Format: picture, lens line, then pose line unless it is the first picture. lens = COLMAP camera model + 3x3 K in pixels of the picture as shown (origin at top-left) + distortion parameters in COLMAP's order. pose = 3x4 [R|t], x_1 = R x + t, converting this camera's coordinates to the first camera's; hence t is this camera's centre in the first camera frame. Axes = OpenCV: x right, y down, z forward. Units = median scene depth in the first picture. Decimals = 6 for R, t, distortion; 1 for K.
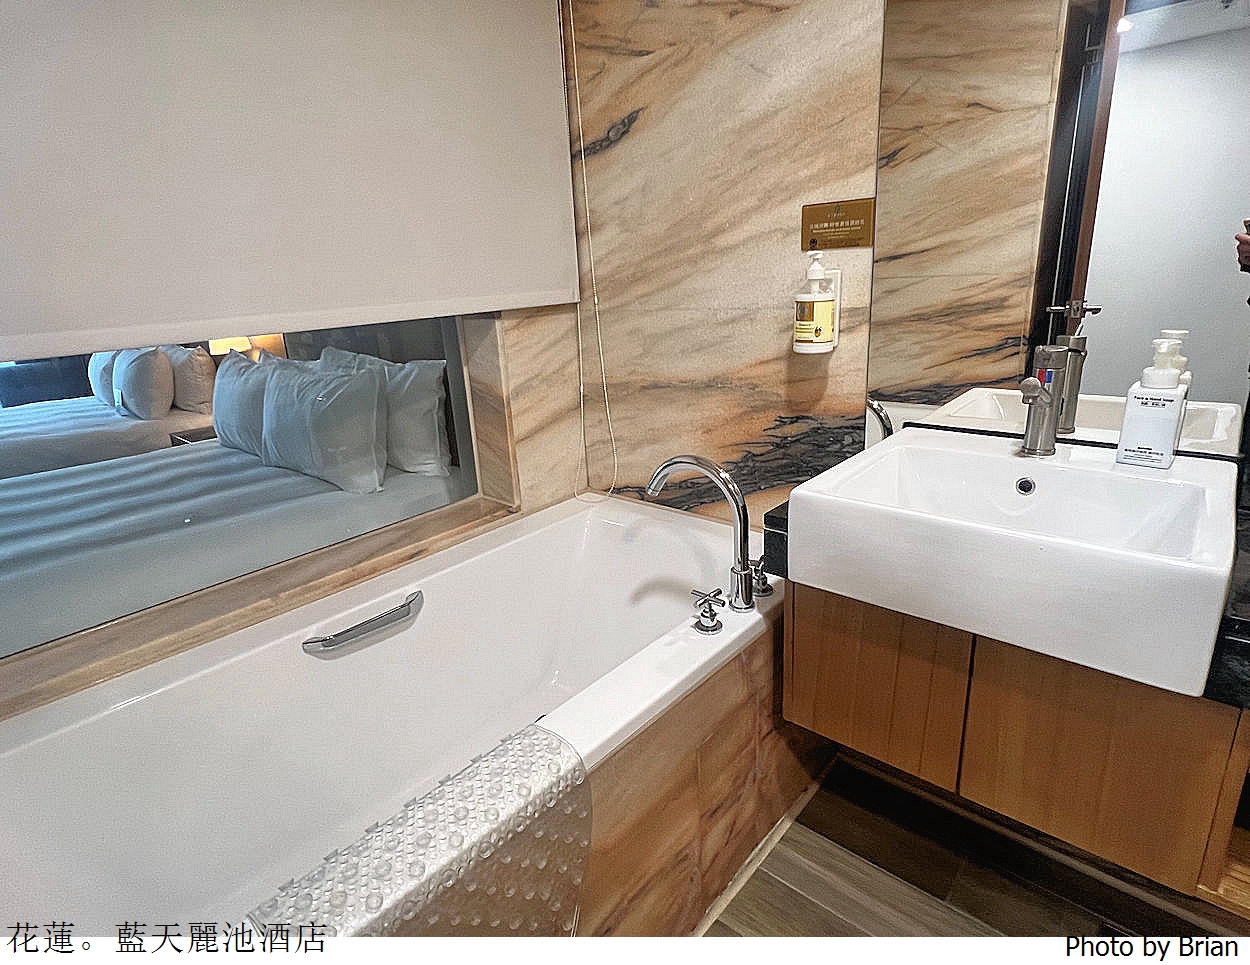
lens RADIAL K [[675.7, 0, 625.0], [0, 675.7, 482.5], [0, 0, 1]] dist [-0.001714, 0.002252]
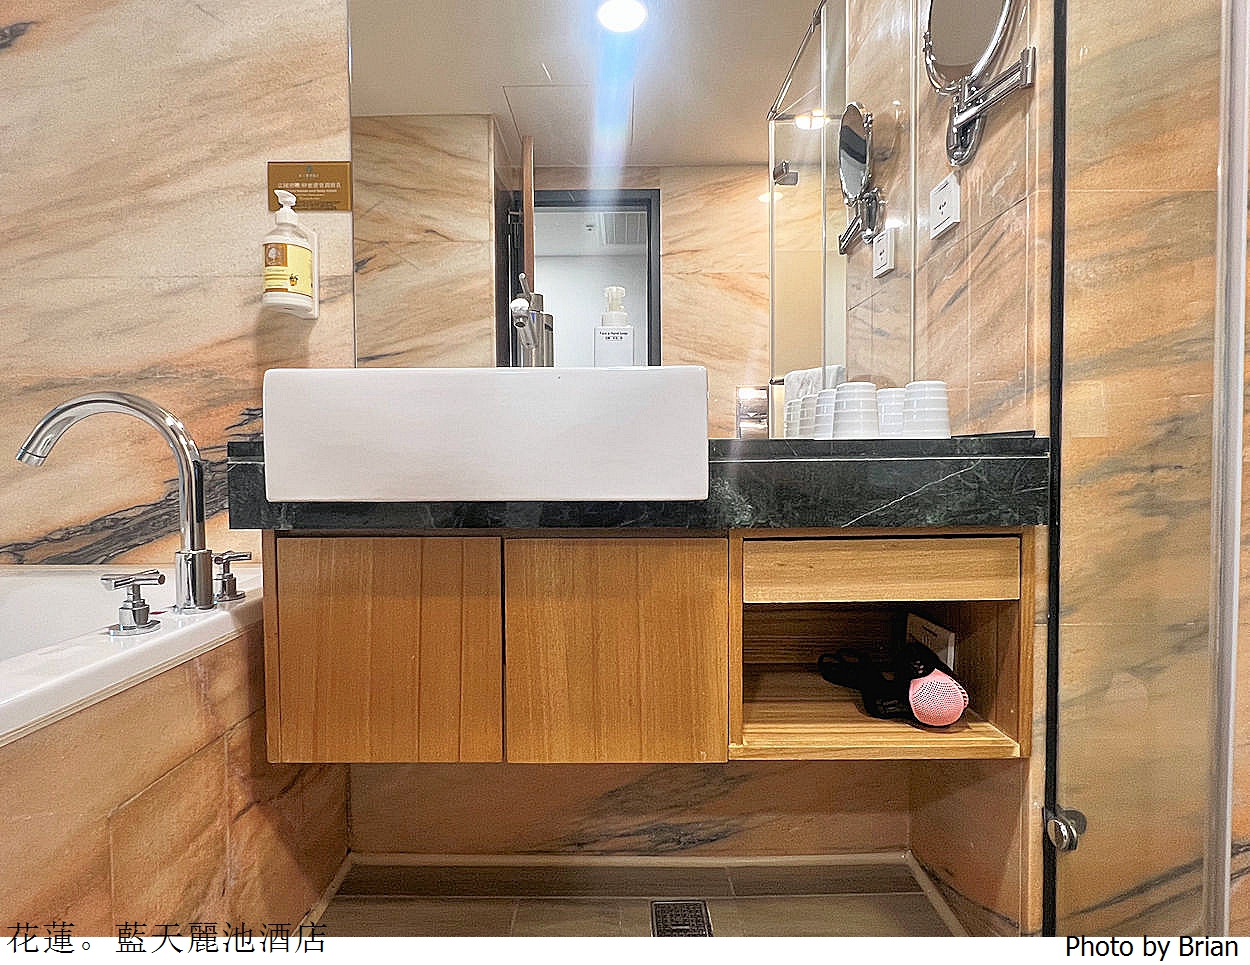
lens RADIAL K [[675.7, 0, 625.0], [0, 675.7, 482.5], [0, 0, 1]] dist [-0.001714, 0.002252]
pose [[0.746383, 0.031746, 0.664759, 0.035132], [0.162422, 0.959969, -0.228209, 0.269961], [-0.645393, 0.278302, 0.711348, 0.177158]]
